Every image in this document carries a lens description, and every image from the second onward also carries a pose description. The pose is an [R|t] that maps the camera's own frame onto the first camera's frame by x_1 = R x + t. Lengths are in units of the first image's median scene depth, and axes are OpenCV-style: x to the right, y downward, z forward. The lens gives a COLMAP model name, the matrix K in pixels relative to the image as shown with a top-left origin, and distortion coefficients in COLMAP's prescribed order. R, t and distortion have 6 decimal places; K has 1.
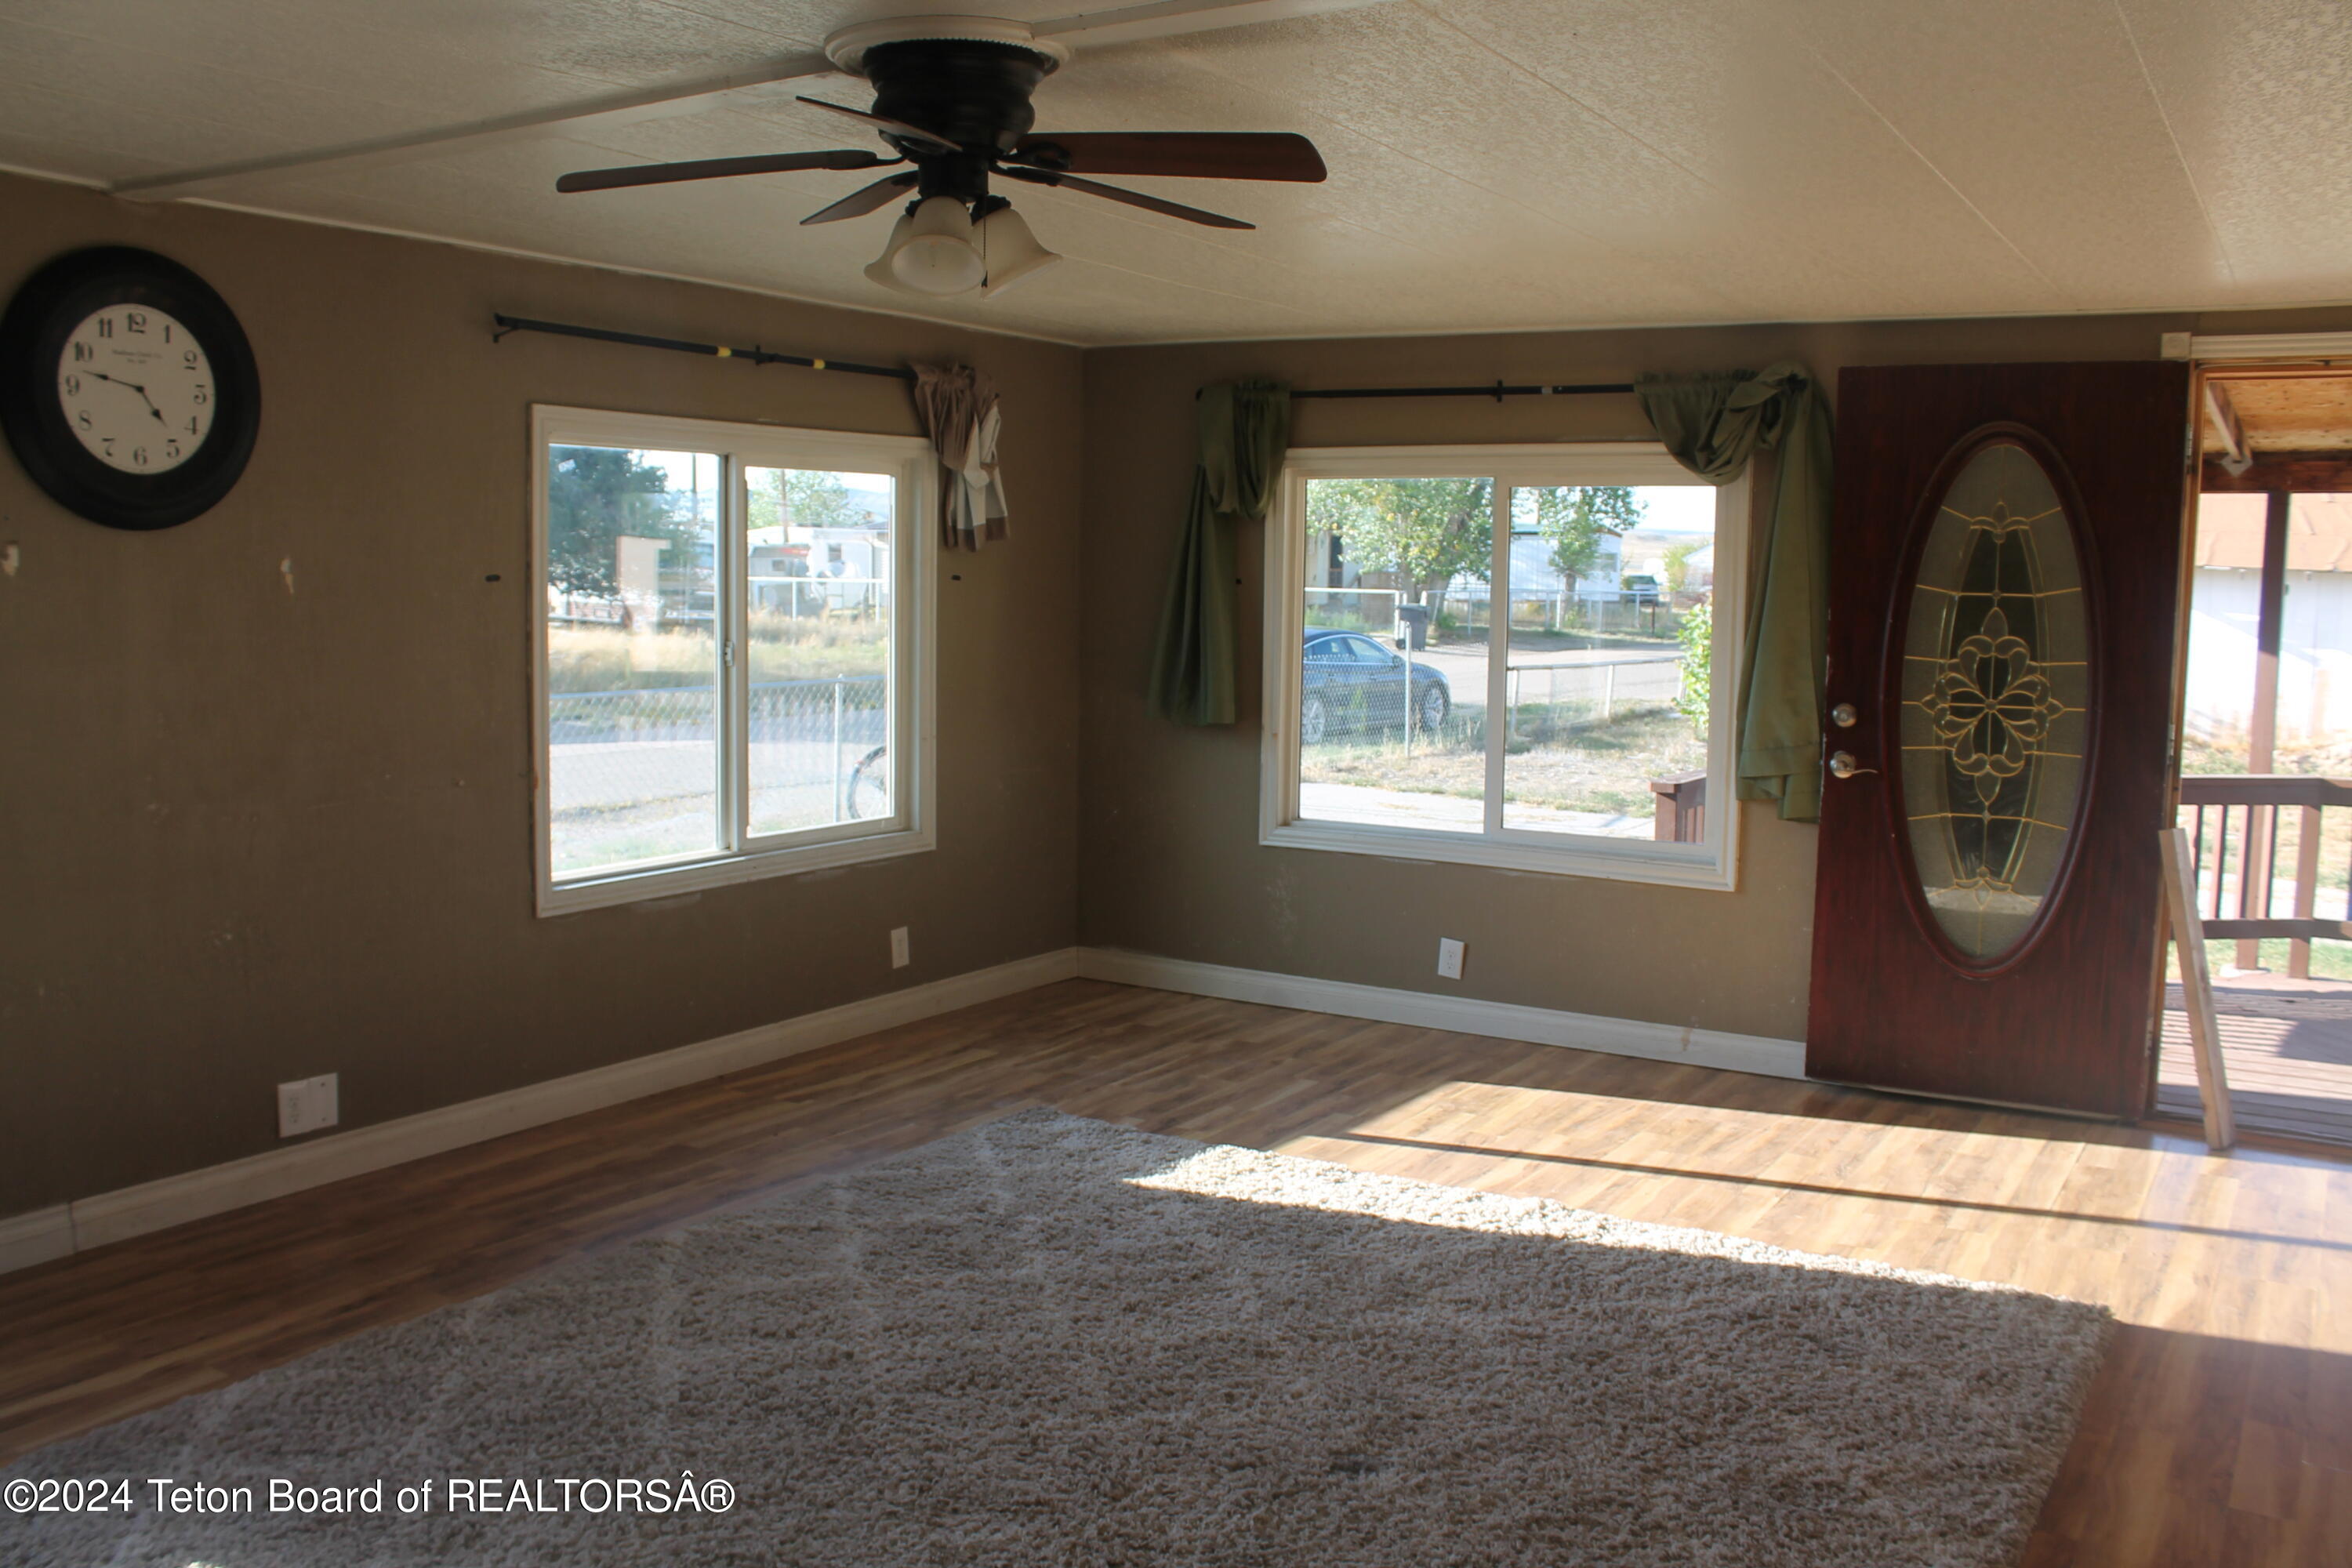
lens RADIAL K [[2018.7, 0, 1140.3], [0, 2018.7, 777.1], [0, 0, 1]] dist [-0.169639, 0.163512]
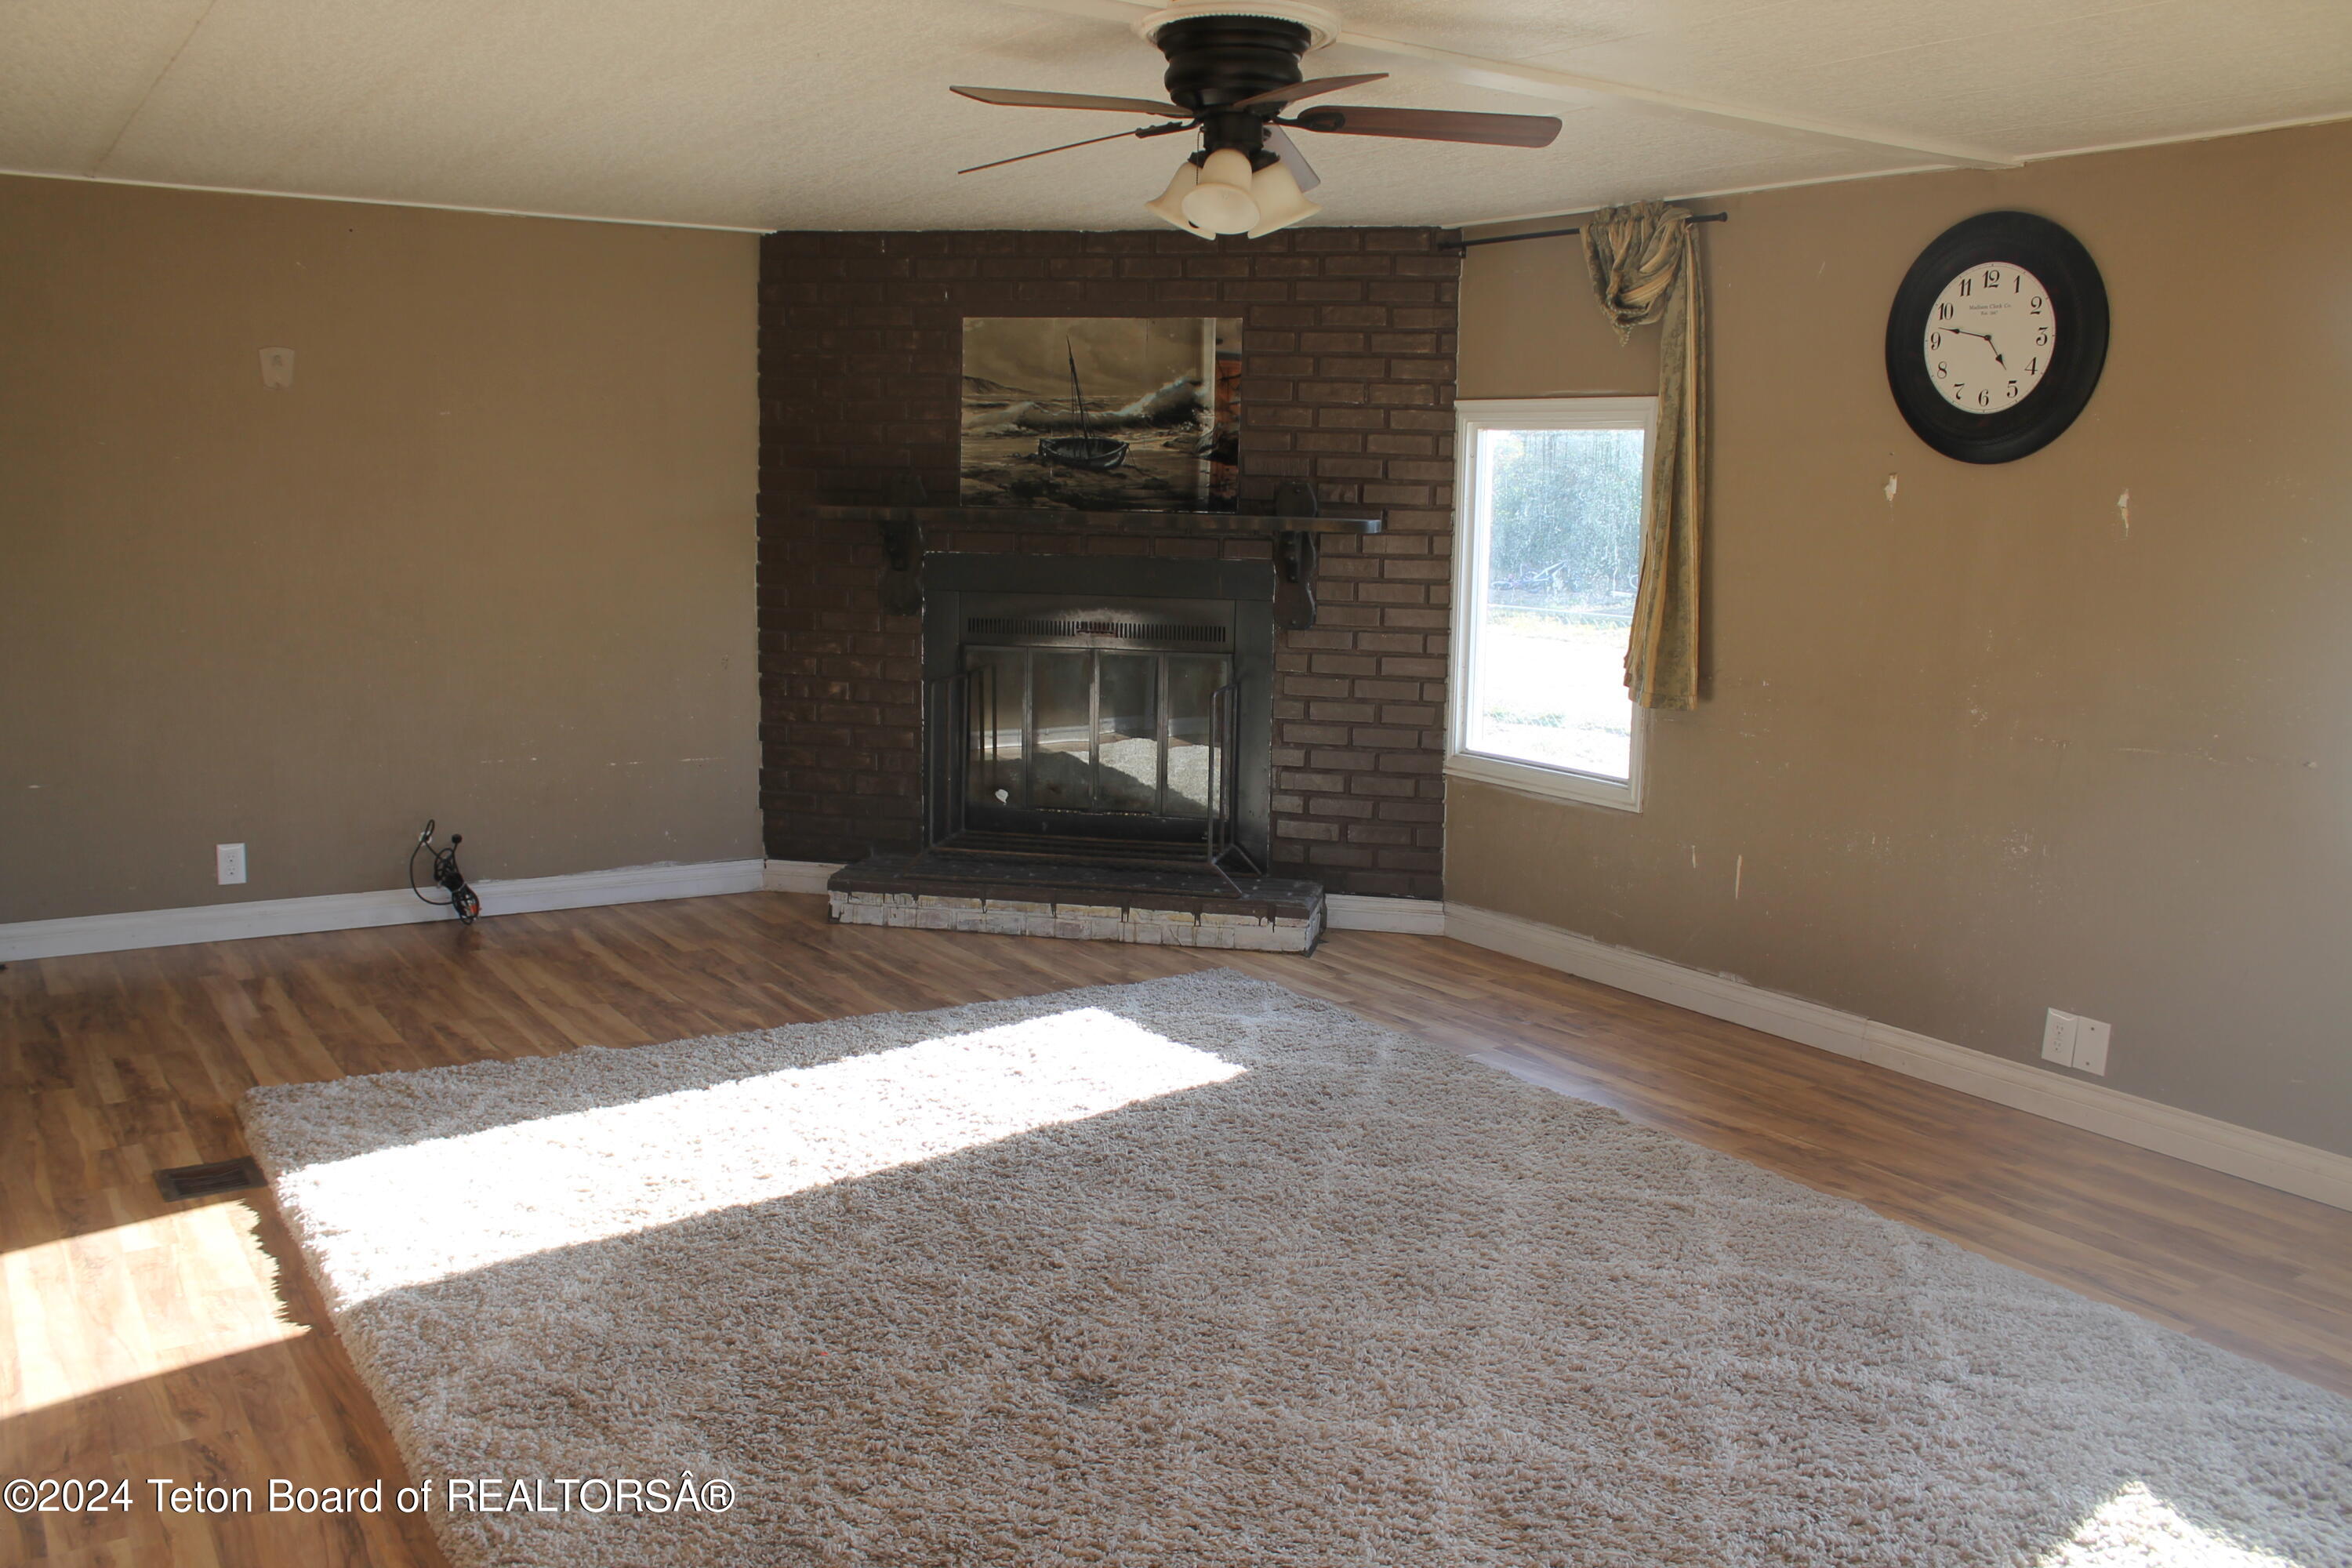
lens RADIAL K [[2018.7, 0, 1140.3], [0, 2018.7, 777.1], [0, 0, 1]] dist [-0.169639, 0.163512]
pose [[-0.417725, 0.121973, -0.900349, 0.729339], [-0.114545, 0.975971, 0.185362, -0.104423], [0.901324, 0.180561, -0.393717, 1.040563]]
